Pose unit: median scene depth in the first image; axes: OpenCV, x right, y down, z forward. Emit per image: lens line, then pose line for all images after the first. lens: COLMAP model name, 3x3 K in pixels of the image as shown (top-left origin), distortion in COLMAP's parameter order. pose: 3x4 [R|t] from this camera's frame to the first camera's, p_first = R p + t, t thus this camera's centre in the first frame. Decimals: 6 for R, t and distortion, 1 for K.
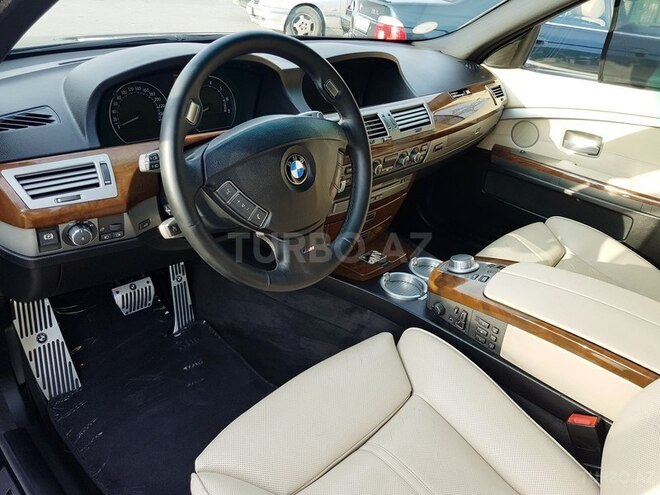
lens RADIAL K [[519.9, 0, 317.5], [0, 519.9, 246.2], [0, 0, 1]] dist [0.000075, -0.009892]
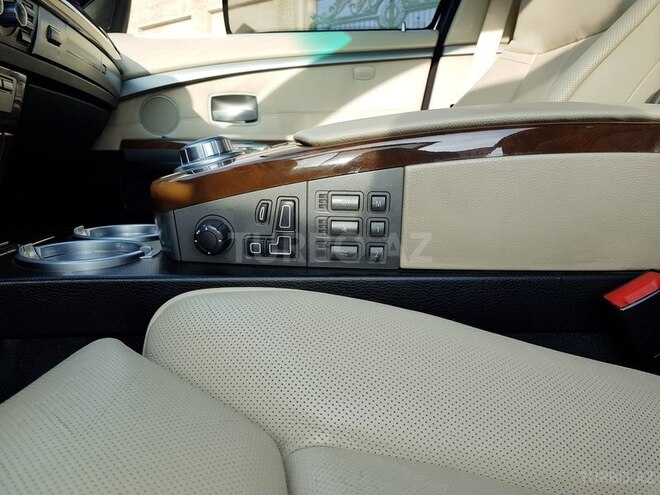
lens RADIAL K [[510.9, 0, 312.1], [0, 510.9, 245.6], [0, 0, 1]] dist [0.001906, -0.001004]
pose [[0.686620, -0.179128, 0.704604, 0.012228], [0.379248, 0.915108, -0.136925, 0.168411], [-0.620261, 0.361235, 0.696265, 0.564511]]
